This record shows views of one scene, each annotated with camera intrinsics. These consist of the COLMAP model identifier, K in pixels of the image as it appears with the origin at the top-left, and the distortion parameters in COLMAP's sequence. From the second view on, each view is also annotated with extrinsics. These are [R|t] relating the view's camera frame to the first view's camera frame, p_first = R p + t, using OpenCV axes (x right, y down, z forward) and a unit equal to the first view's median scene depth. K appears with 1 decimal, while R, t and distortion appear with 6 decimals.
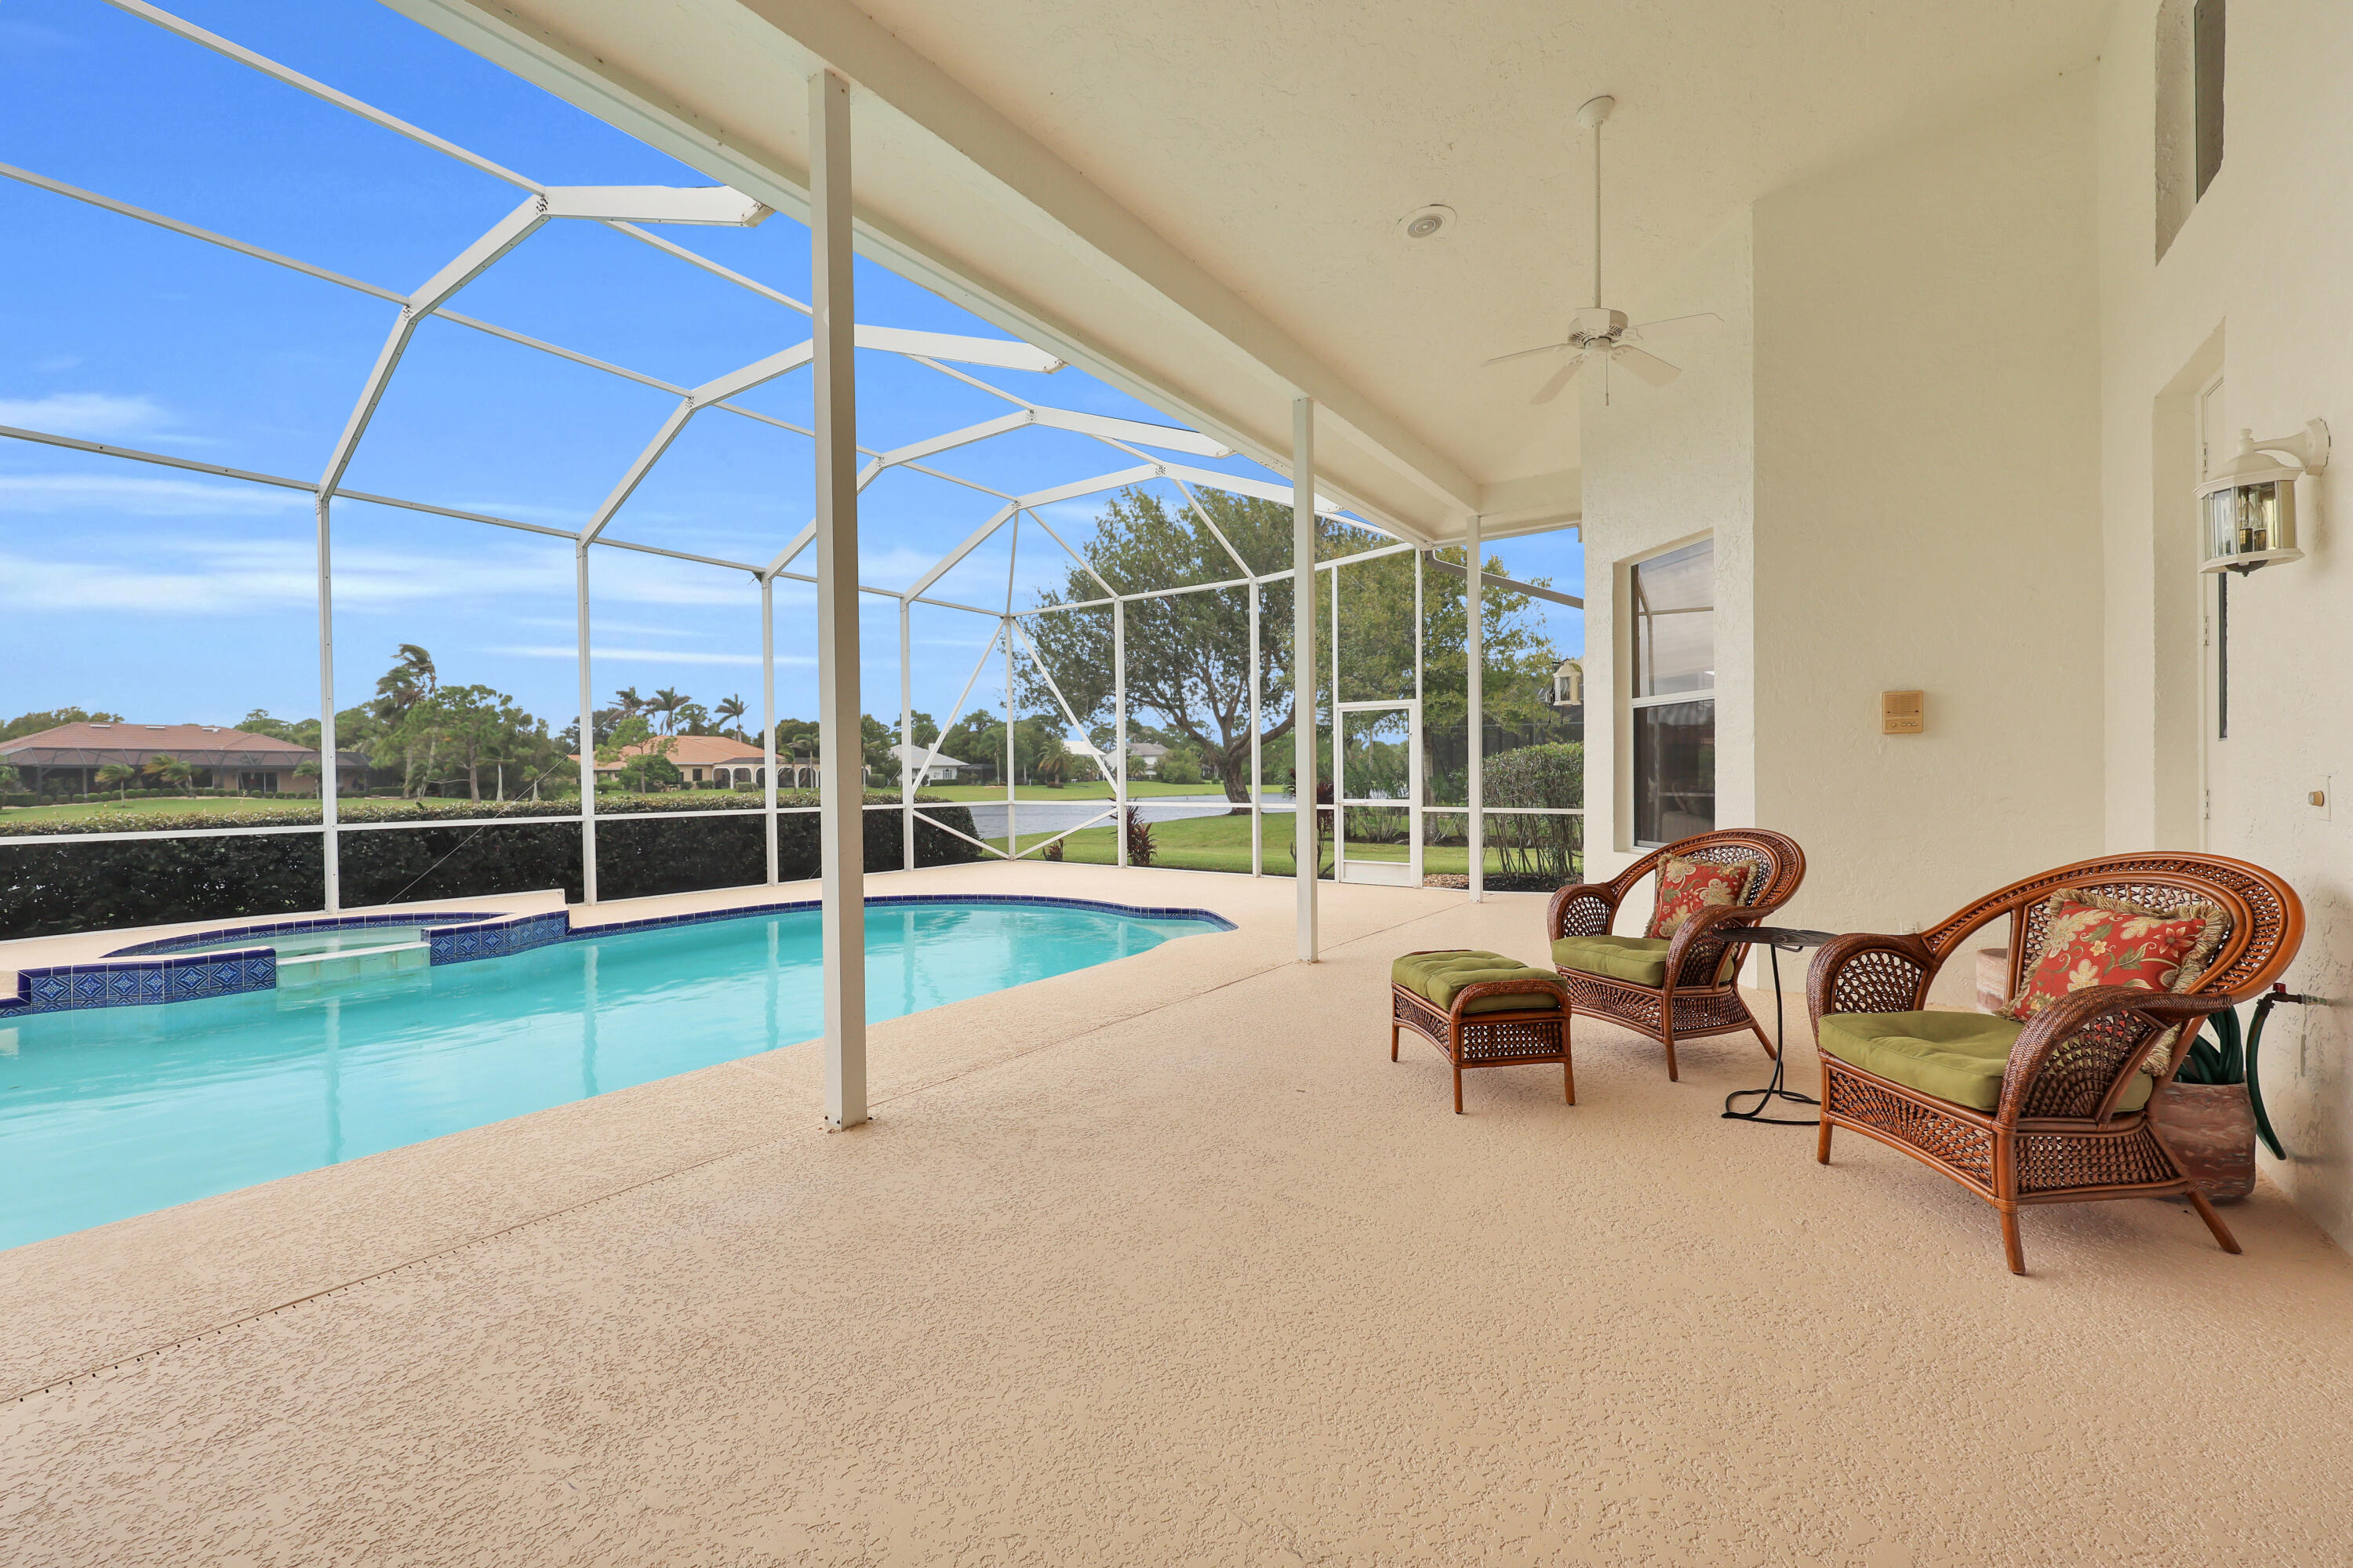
lens RADIAL K [[943.5, 0, 1176.5], [0, 943.5, 784.0], [0, 0, 1]] dist [-0.002922, 0.000178]
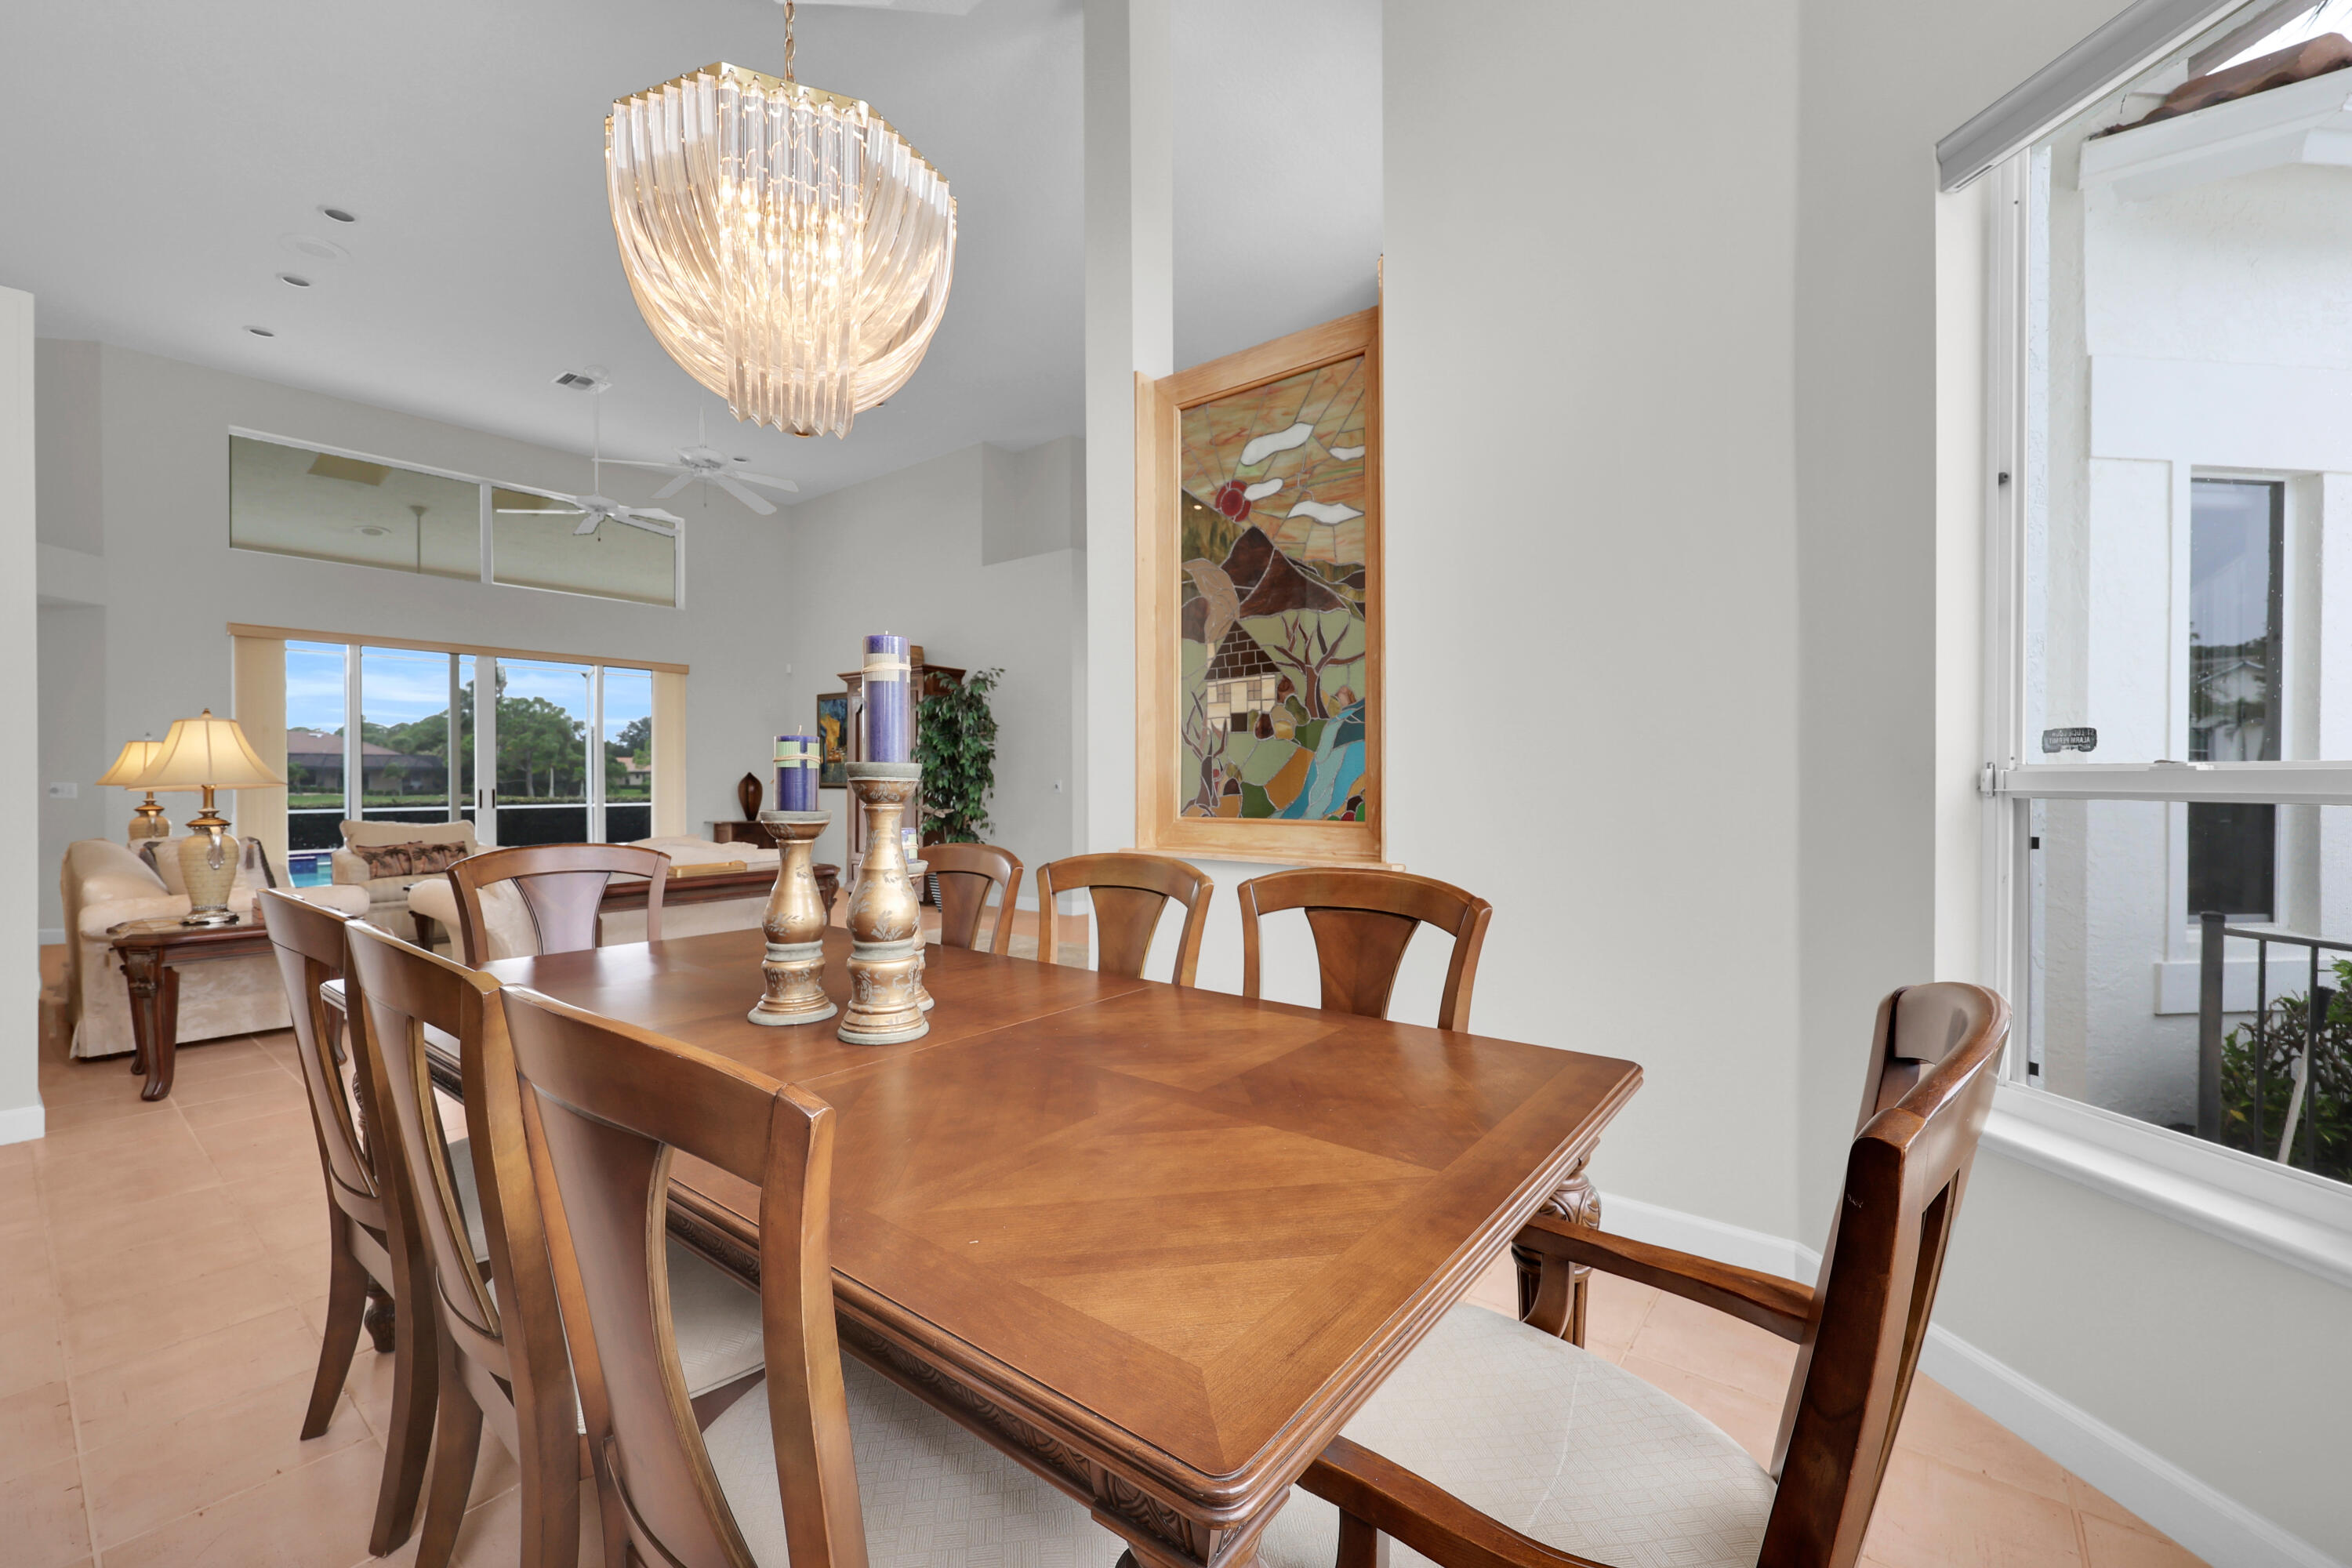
lens RADIAL K [[943.0, 0, 1176.0], [0, 943.0, 784.0], [0, 0, 1]] dist [-0.002922, 0.000178]
pose [[0.998161, 0.005886, -0.060334, 0.095180], [-0.006053, 0.999978, -0.002595, -0.001226], [0.060318, 0.002956, 0.998175, -0.087150]]
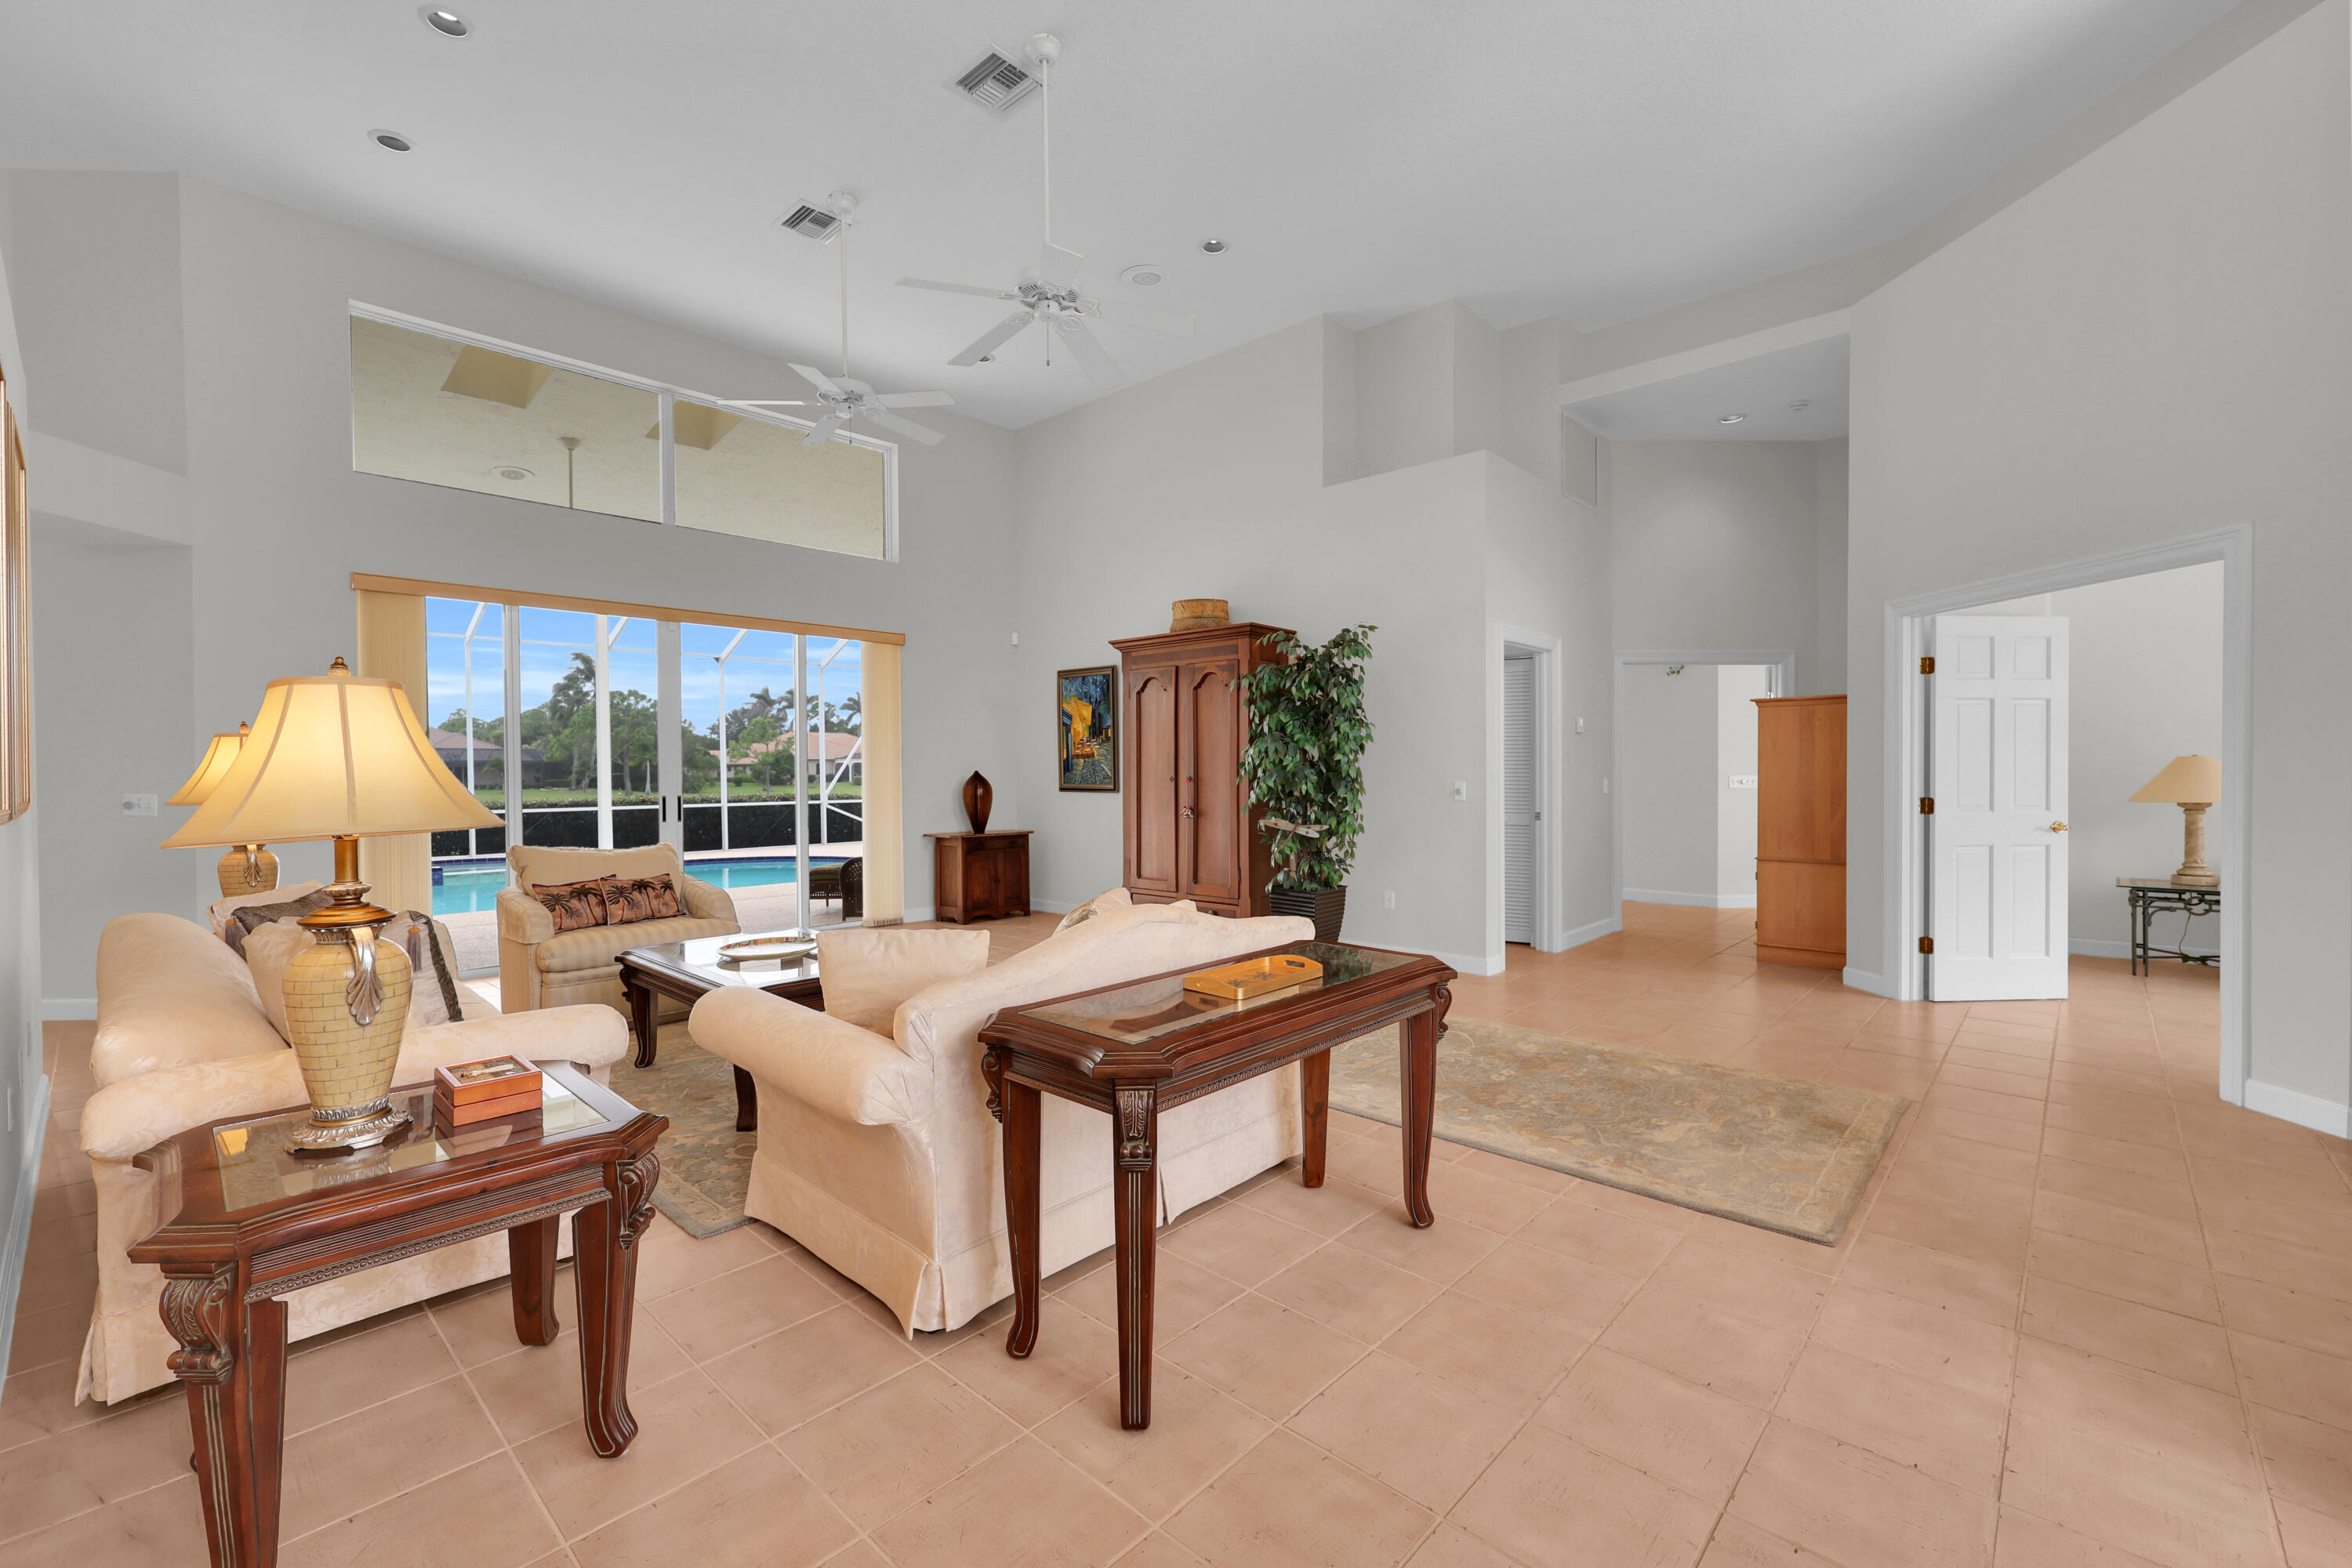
lens RADIAL K [[967.0, 0, 1176.0], [0, 967.0, 784.0], [0, 0, 1]] dist [0.002331, -0.000554]
pose [[0.990533, 0.004602, -0.137195, 0.061630], [-0.003634, 0.999967, 0.007311, -0.002350], [0.137224, -0.006743, 0.990517, -0.058832]]
